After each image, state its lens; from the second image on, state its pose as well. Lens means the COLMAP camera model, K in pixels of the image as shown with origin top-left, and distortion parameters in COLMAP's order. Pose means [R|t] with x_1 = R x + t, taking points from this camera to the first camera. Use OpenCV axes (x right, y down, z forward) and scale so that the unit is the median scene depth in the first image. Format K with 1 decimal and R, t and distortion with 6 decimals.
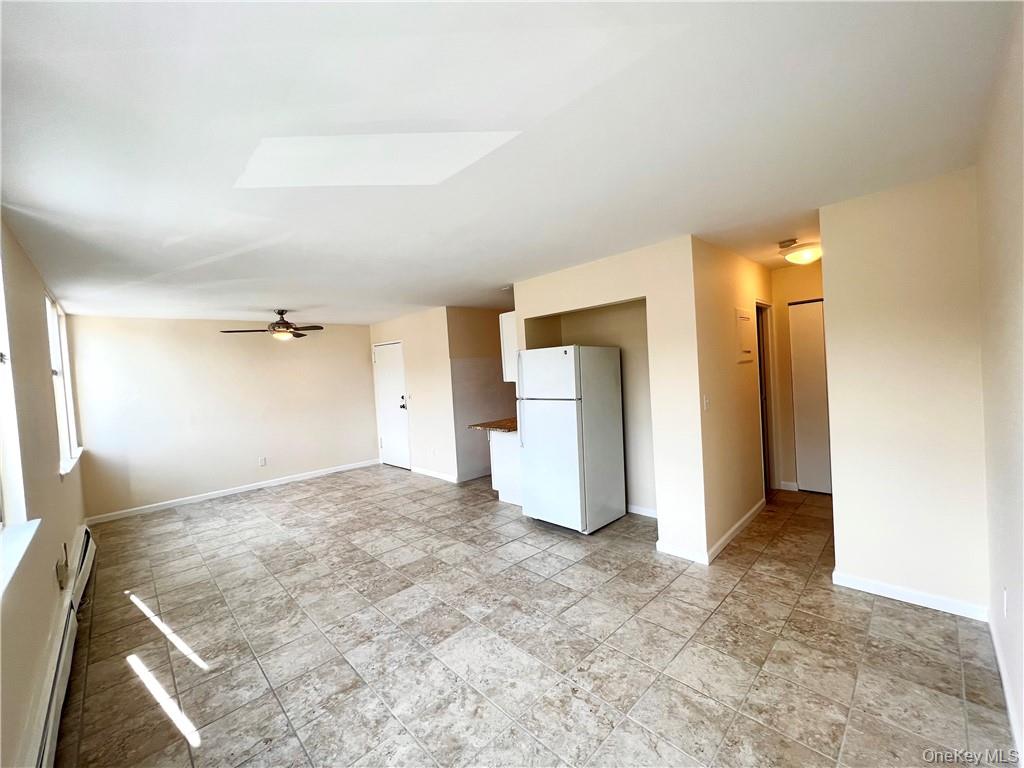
lens RADIAL K [[409.0, 0, 511.6], [0, 409.0, 381.4], [0, 0, 1]] dist [-0.004529, 0.001349]
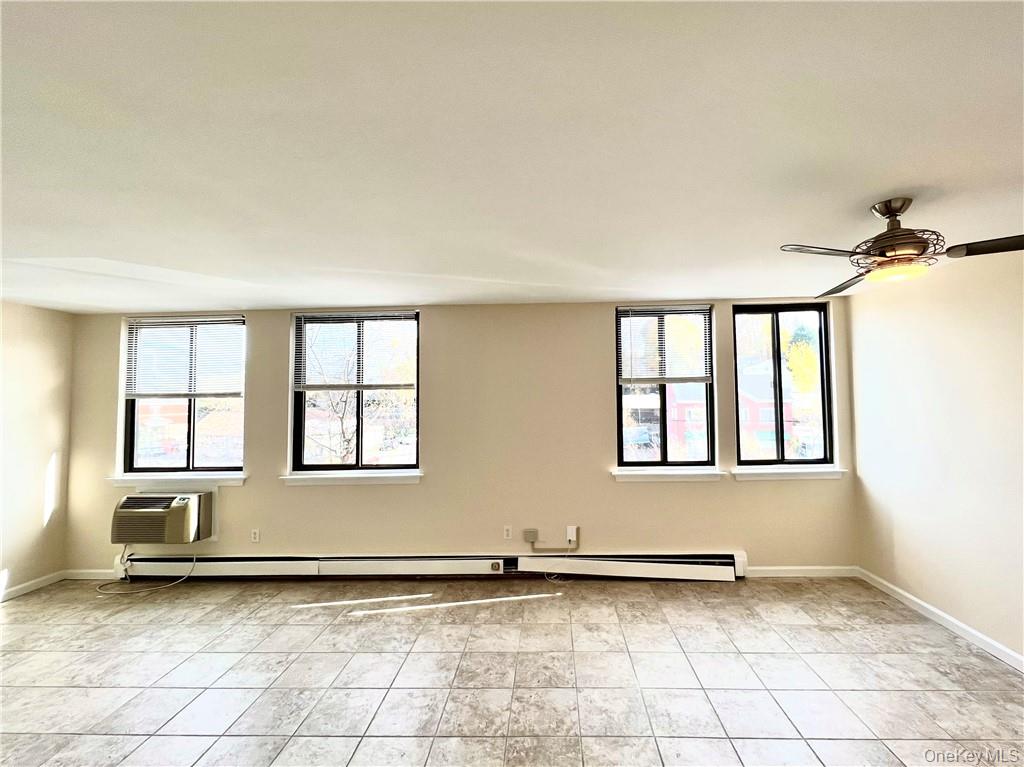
lens RADIAL K [[435.2, 0, 536.6], [0, 435.2, 380.5], [0, 0, 1]] dist [-0.003502, 0.000053]
pose [[-0.719288, 0.037191, -0.693716, -0.112529], [0.036672, 0.999206, 0.015545, -0.049133], [0.693744, -0.014259, -0.720081, 1.514685]]
